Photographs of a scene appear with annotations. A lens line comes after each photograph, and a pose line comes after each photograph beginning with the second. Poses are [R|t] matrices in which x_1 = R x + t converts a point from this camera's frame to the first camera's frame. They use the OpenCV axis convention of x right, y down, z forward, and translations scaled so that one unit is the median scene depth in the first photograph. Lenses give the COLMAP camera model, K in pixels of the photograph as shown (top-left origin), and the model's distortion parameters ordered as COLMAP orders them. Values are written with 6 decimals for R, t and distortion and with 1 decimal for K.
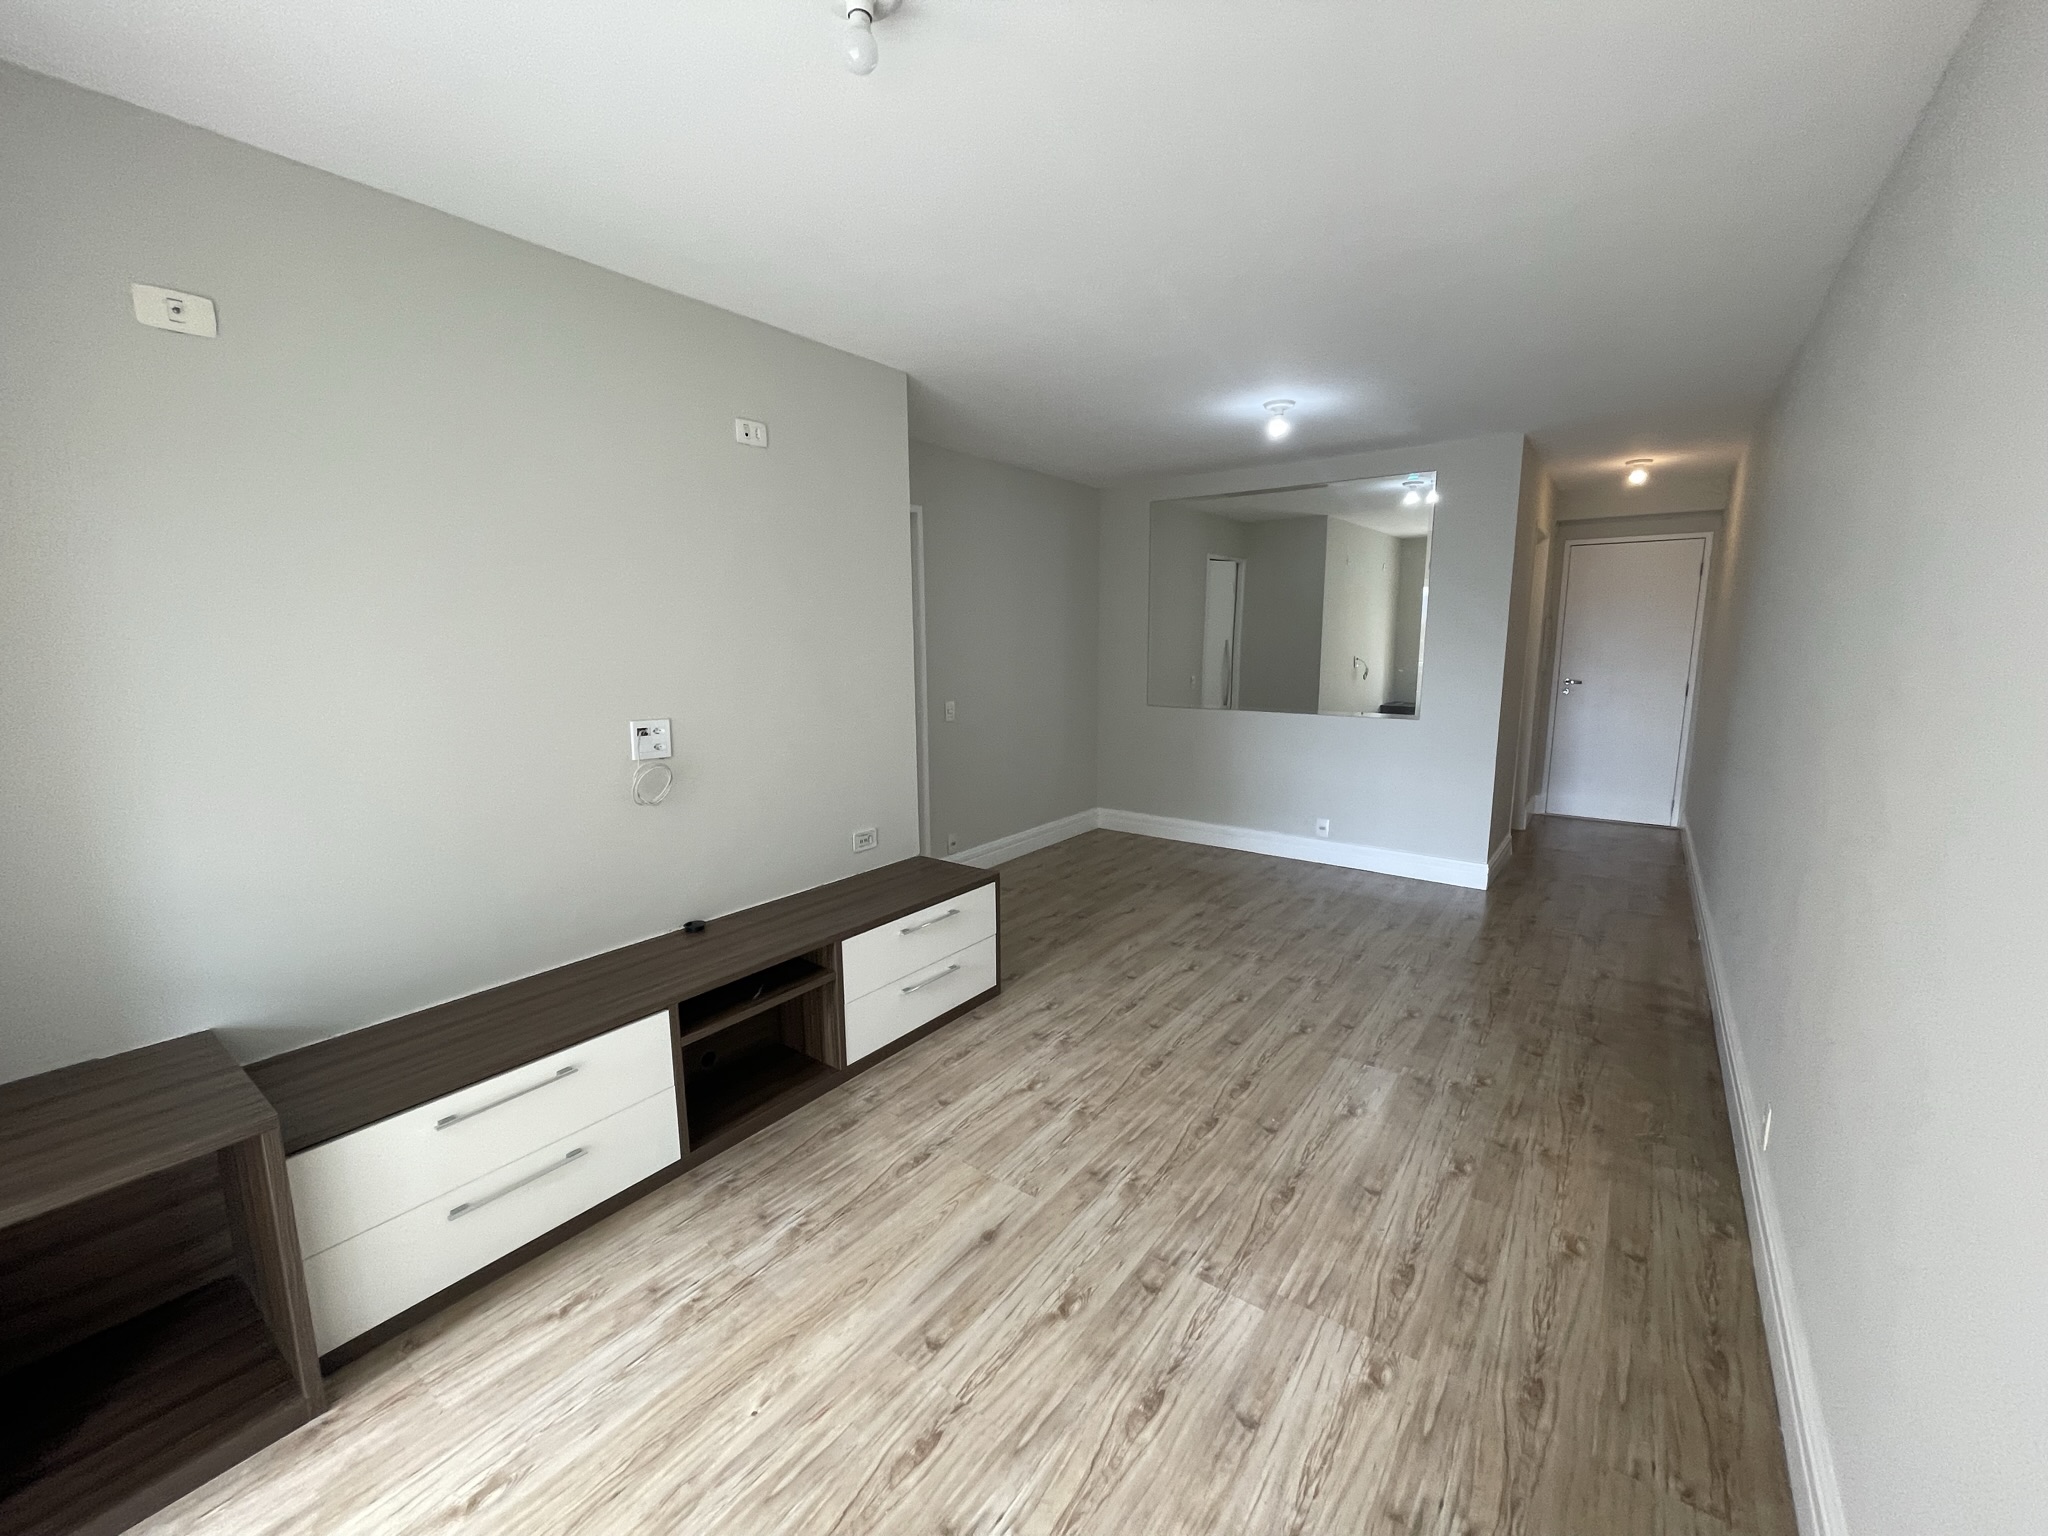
lens RADIAL K [[822.5, 0, 1033.3], [0, 822.5, 763.0], [0, 0, 1]] dist [0.000848, 0.000520]
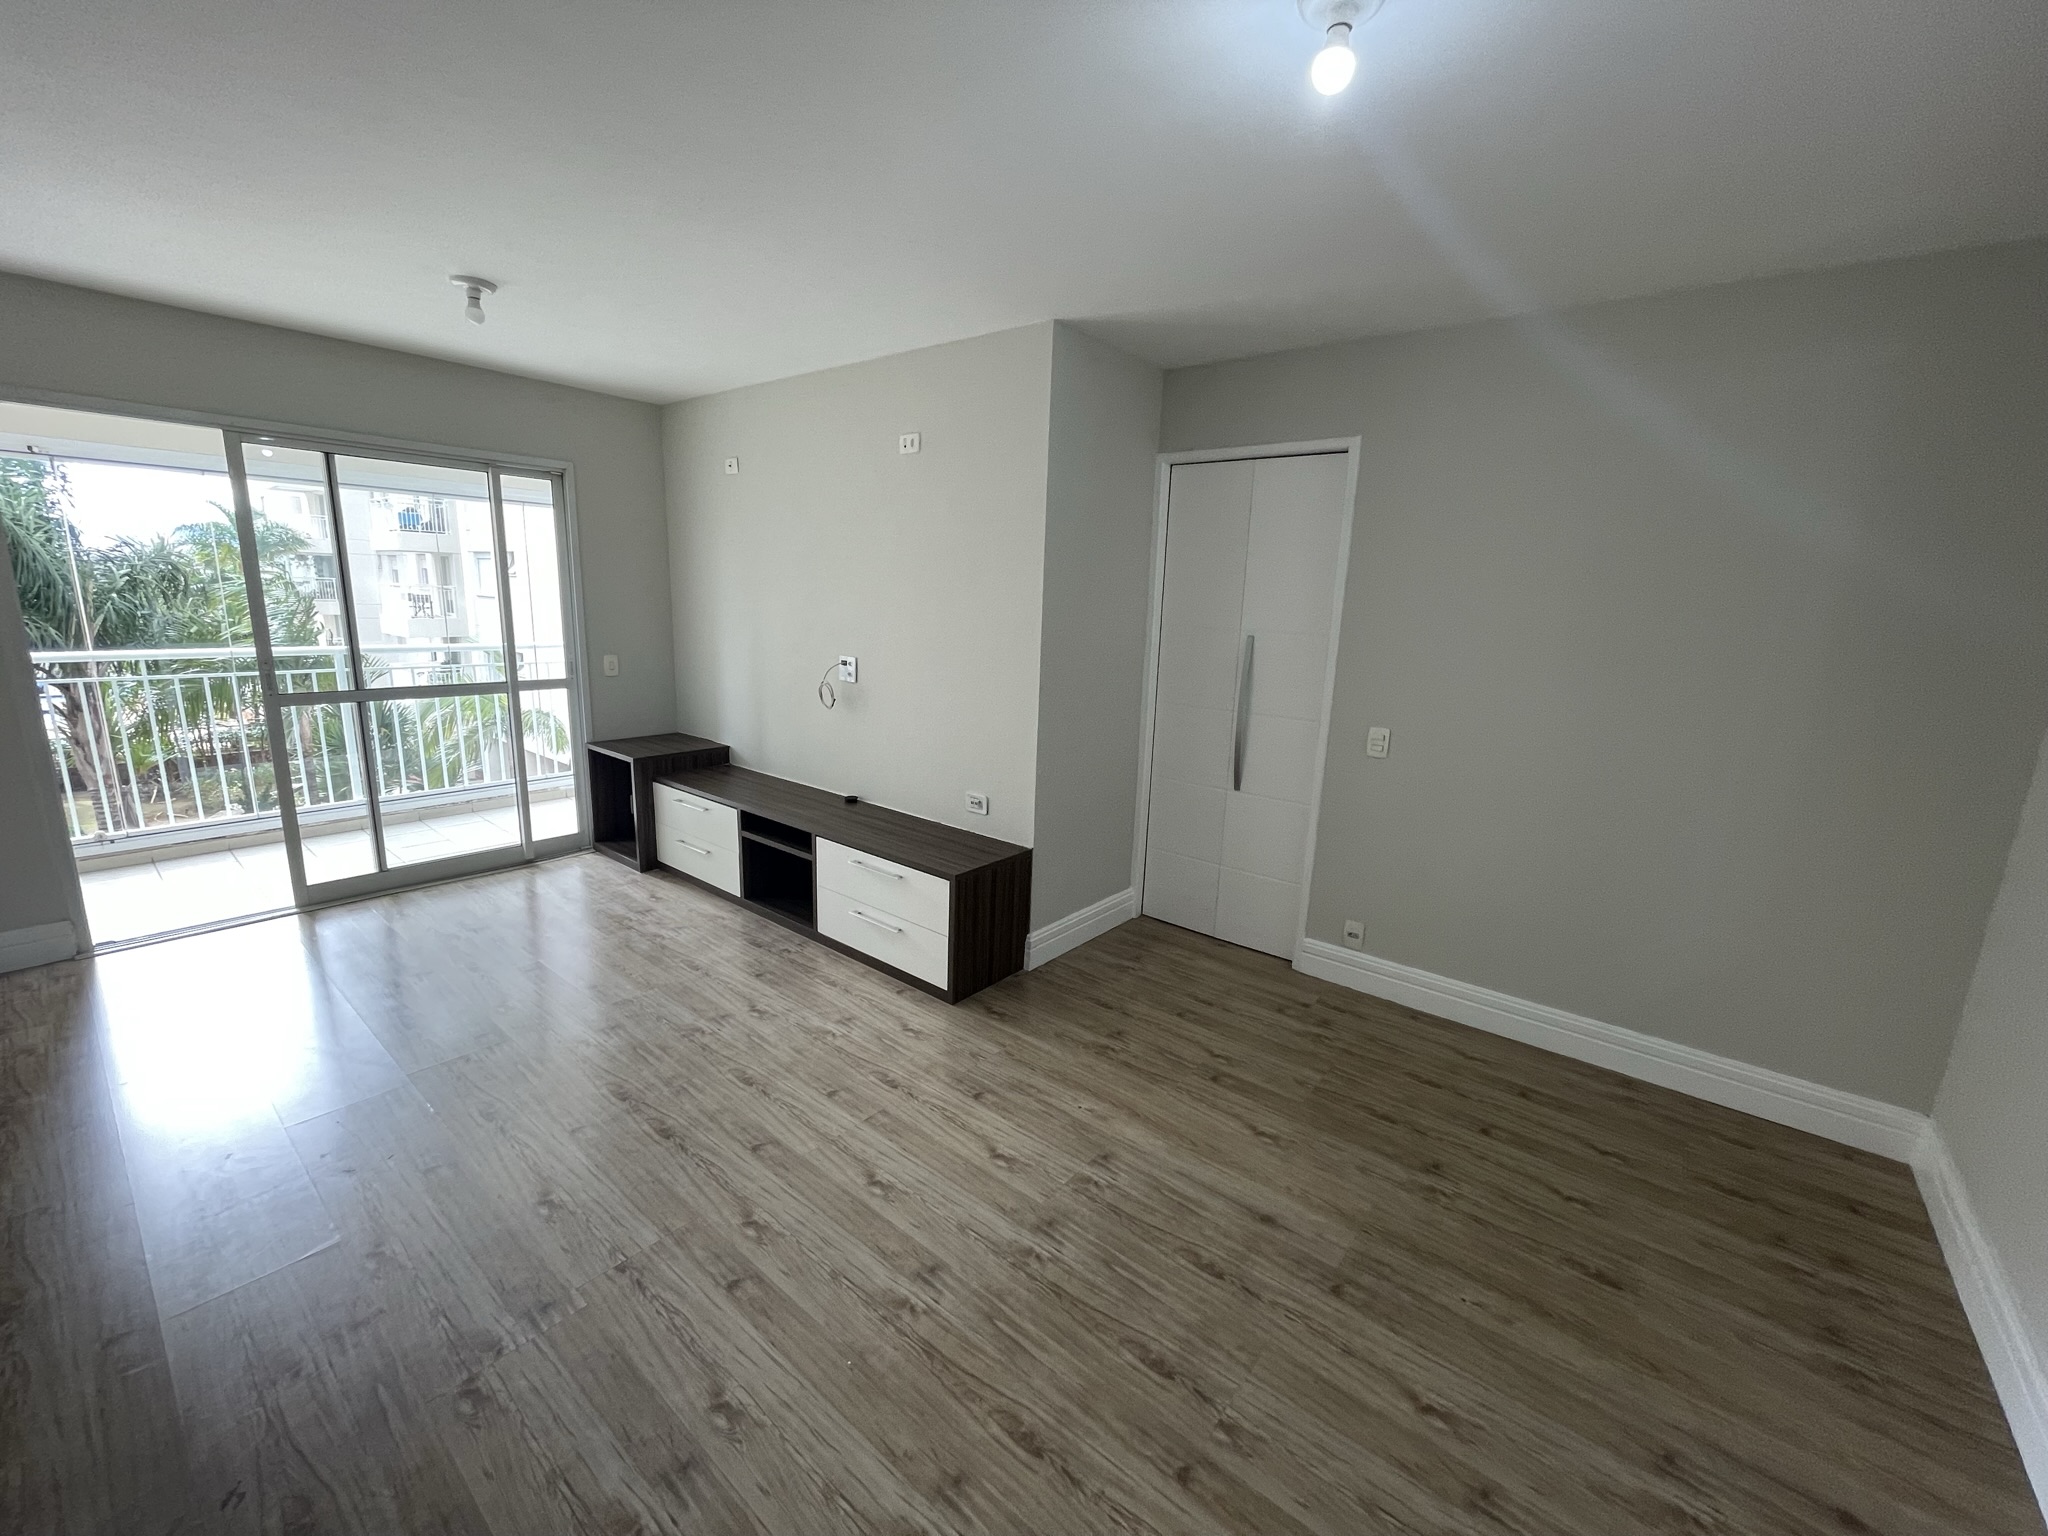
lens RADIAL K [[822.5, 0, 1032.1], [0, 822.5, 774.0], [0, 0, 1]] dist [0.000848, 0.000520]
pose [[-0.049405, 0.219738, -0.974307, 0.852672], [-0.190804, 0.955456, 0.225162, -0.204082], [0.980384, 0.197026, -0.005278, 1.116353]]
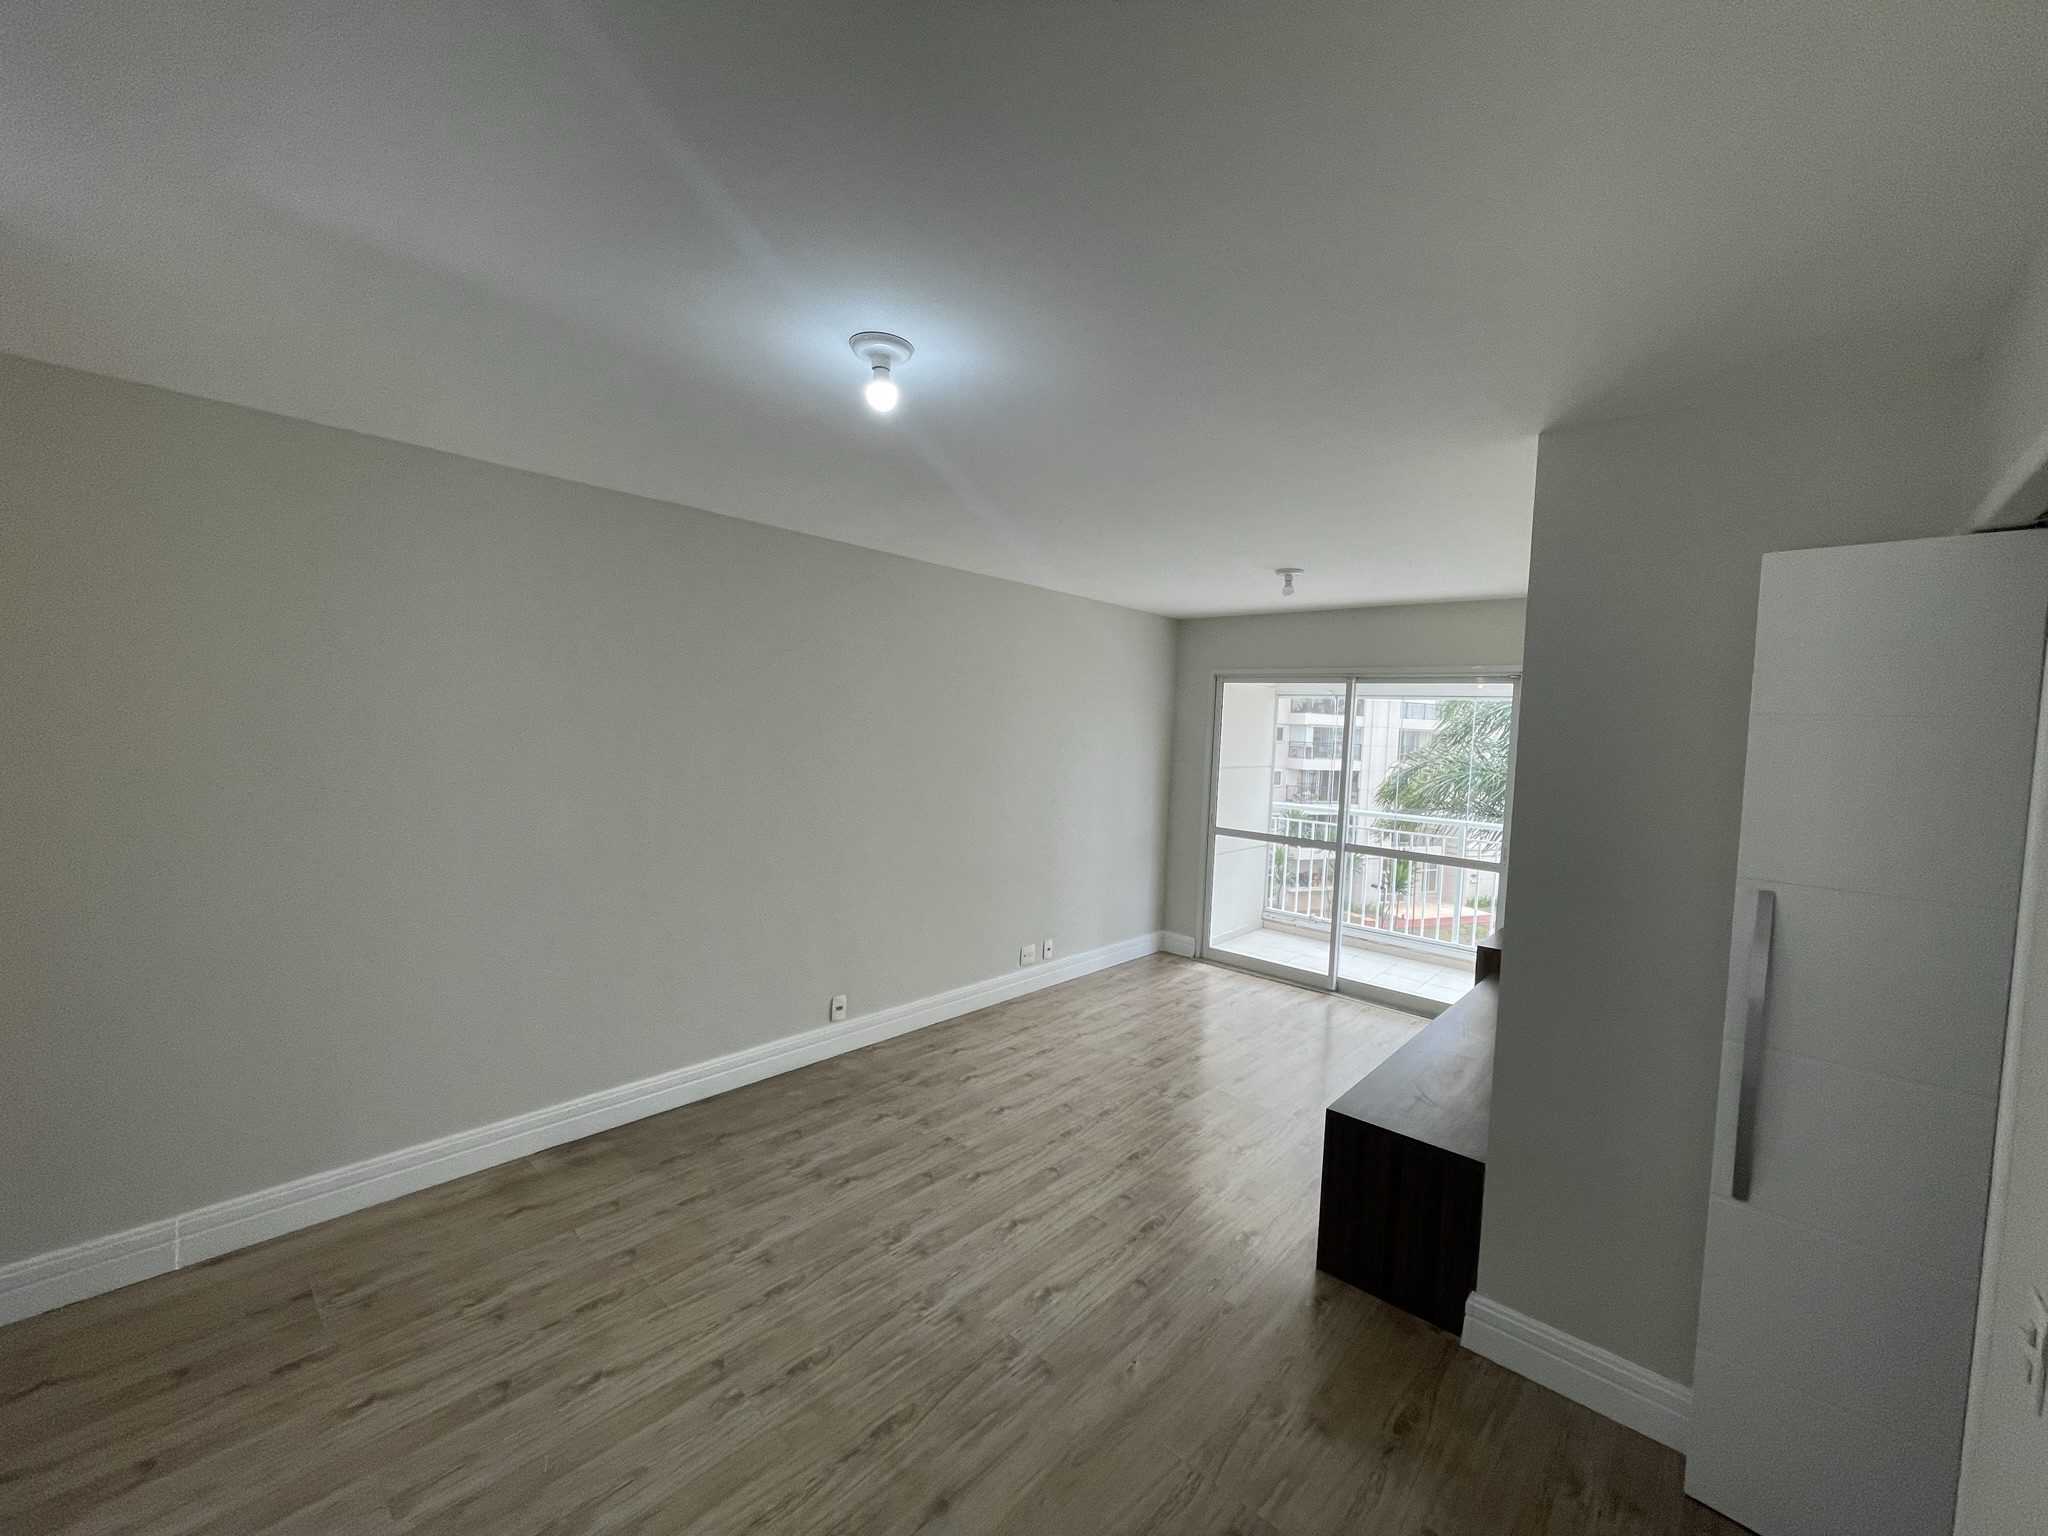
lens RADIAL K [[822.5, 0, 1016.4], [0, 822.5, 771.1], [0, 0, 1]] dist [0.000848, 0.000520]
pose [[-0.993031, -0.042261, 0.110017, 0.185645], [-0.018004, 0.976937, 0.212766, -0.352663], [-0.116471, 0.209302, -0.970890, 1.799056]]
